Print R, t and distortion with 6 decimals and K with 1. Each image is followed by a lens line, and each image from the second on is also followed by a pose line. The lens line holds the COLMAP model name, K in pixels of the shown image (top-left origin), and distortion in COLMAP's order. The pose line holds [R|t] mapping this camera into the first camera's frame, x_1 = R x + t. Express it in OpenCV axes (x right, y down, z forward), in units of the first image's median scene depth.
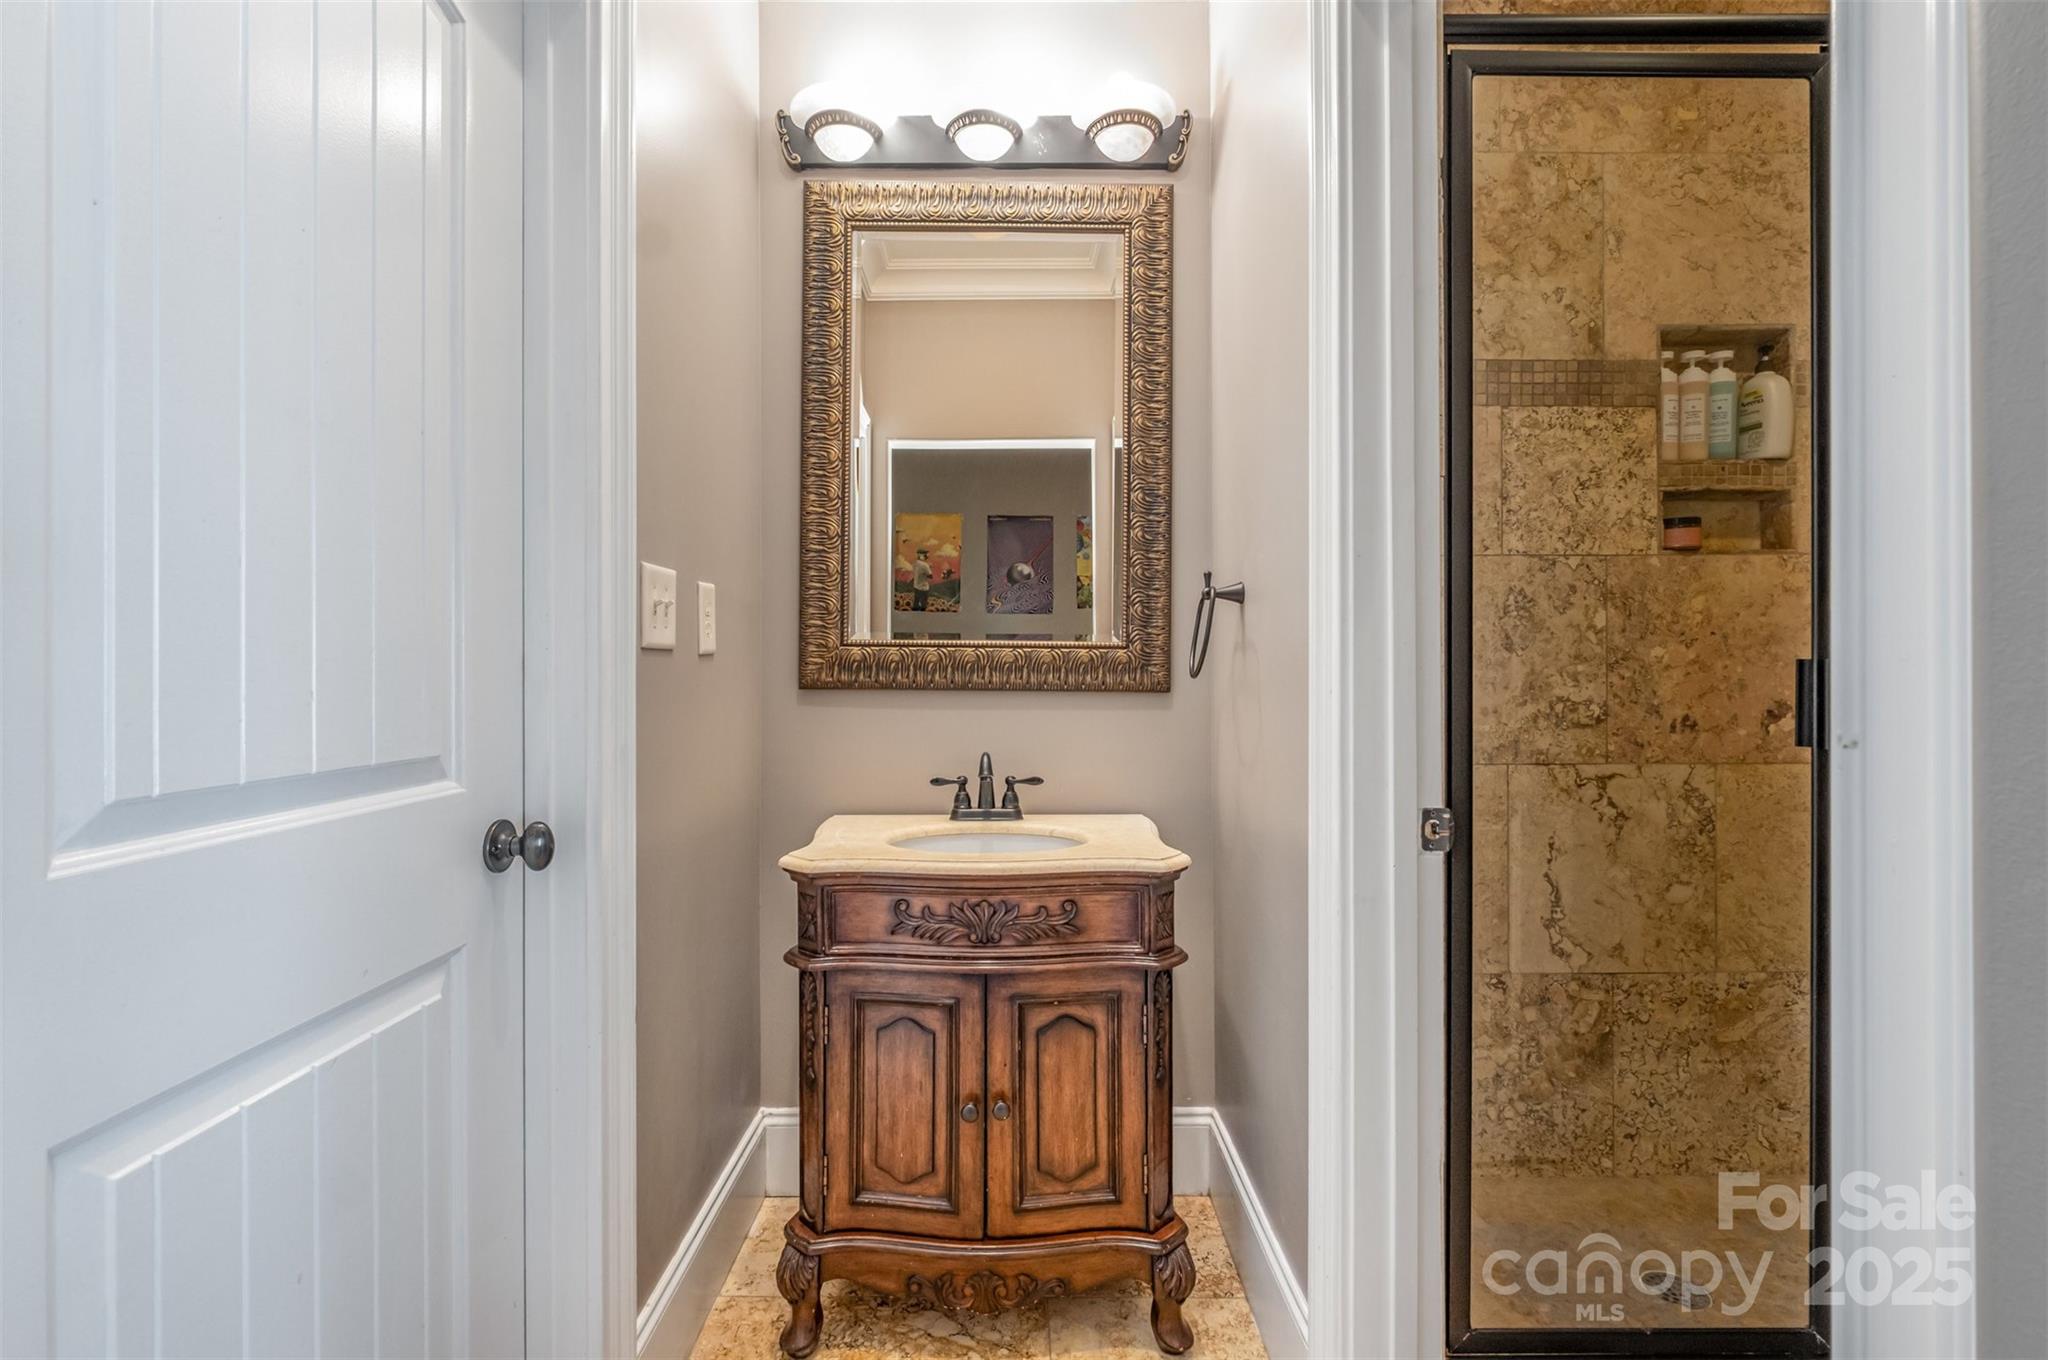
lens RADIAL K [[934.5, 0, 1008.6], [0, 934.5, 672.1], [0, 0, 1]] dist [-0.000020, -0.000032]
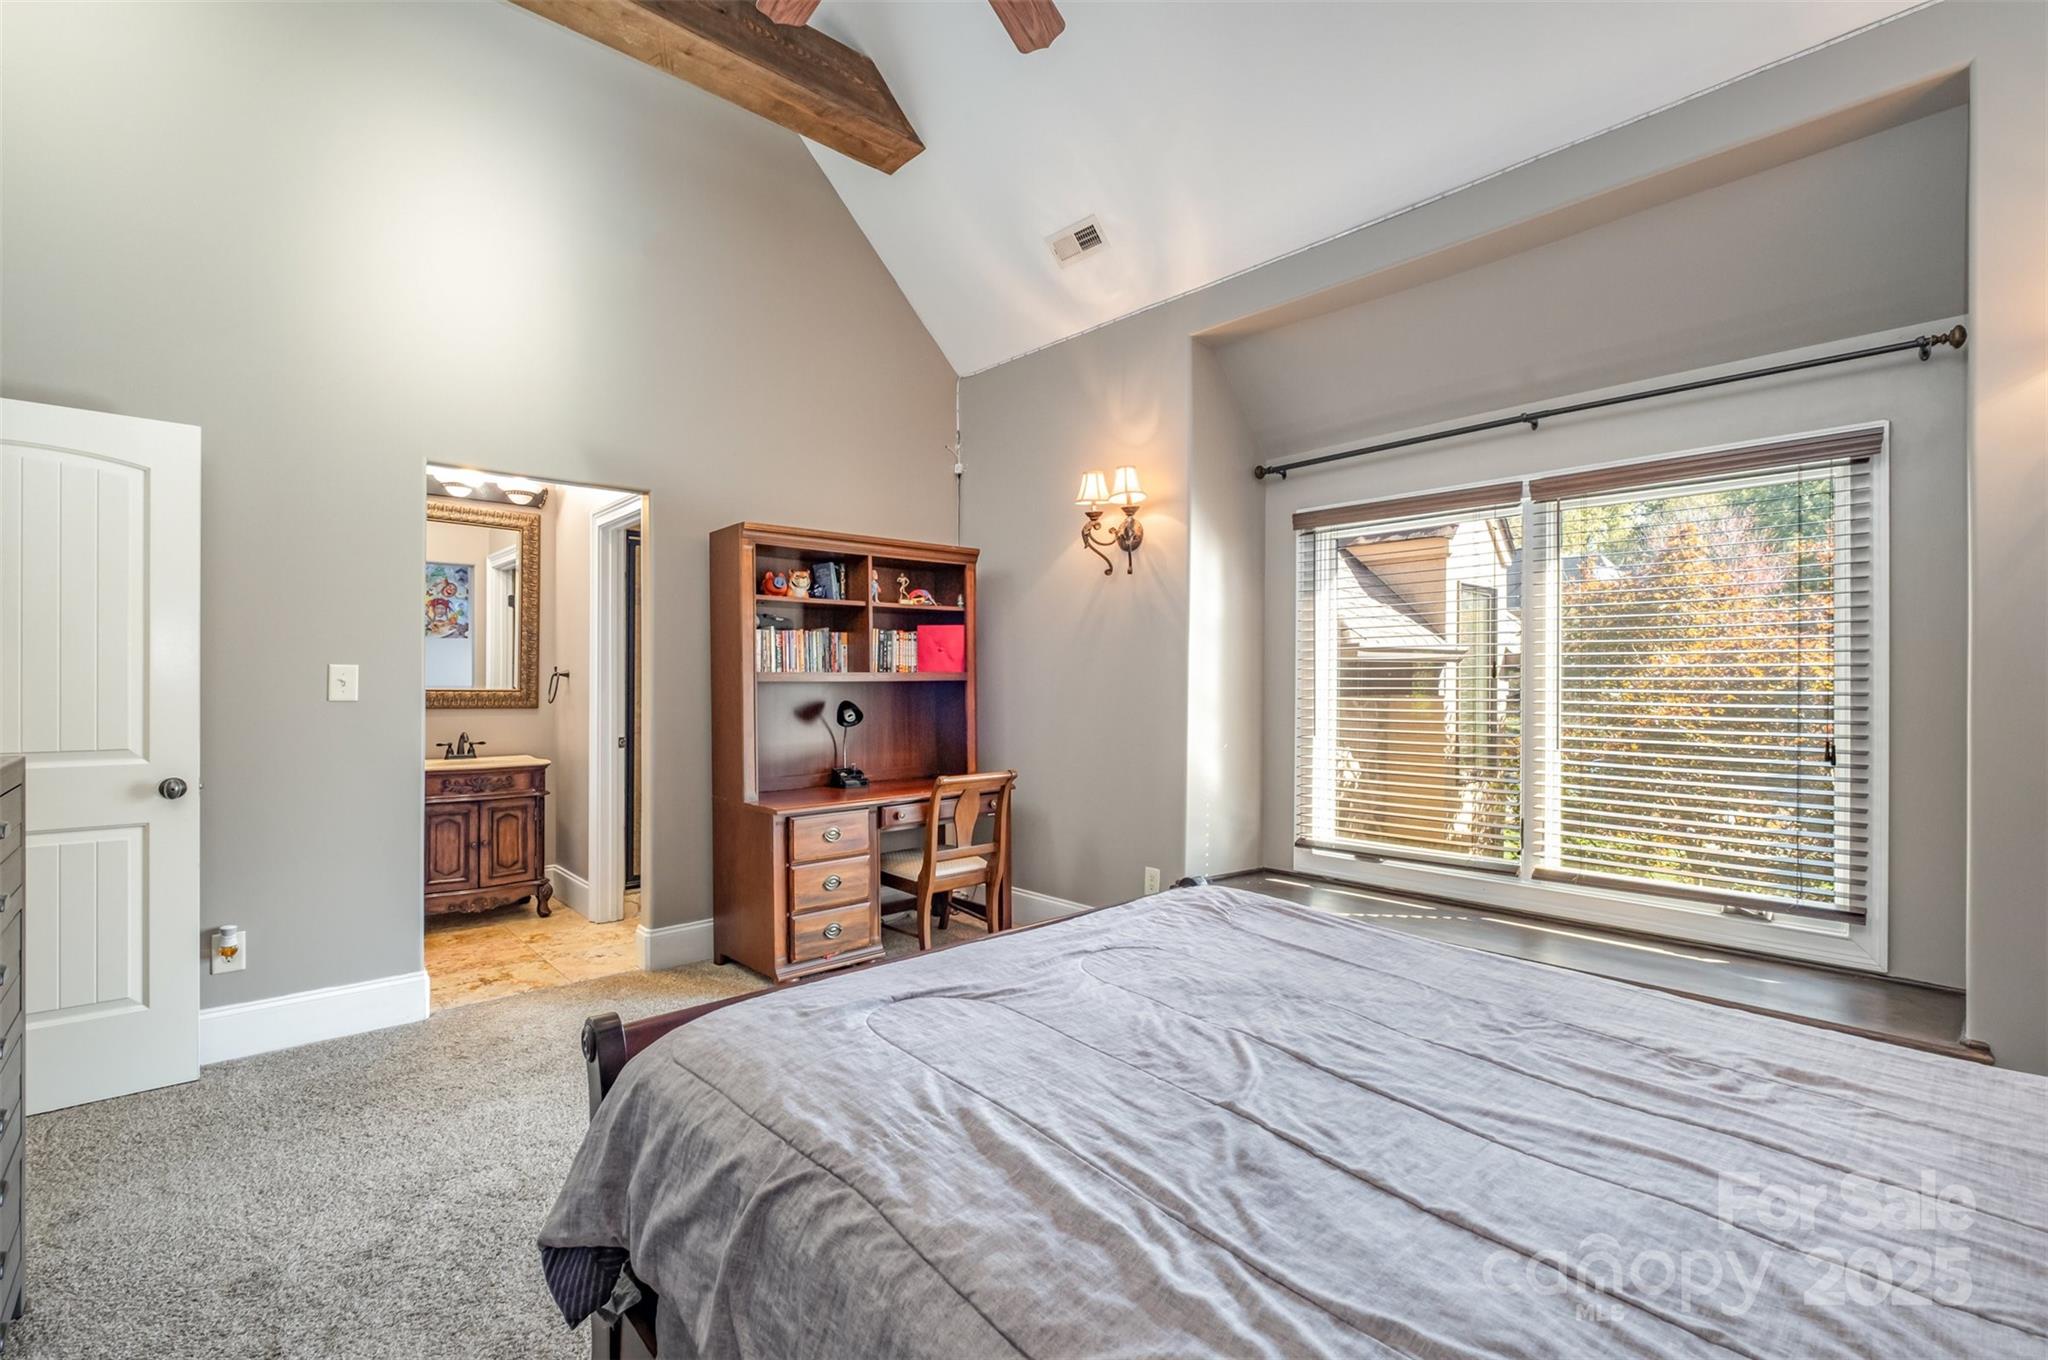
lens RADIAL K [[934.5, 0, 1008.6], [0, 934.5, 672.1], [0, 0, 1]] dist [-0.000020, -0.000032]
pose [[0.760144, 0.007117, 0.649716, -0.490233], [-0.004767, 0.999974, -0.005377, -0.066234], [-0.649737, 0.000991, 0.760158, -1.722193]]
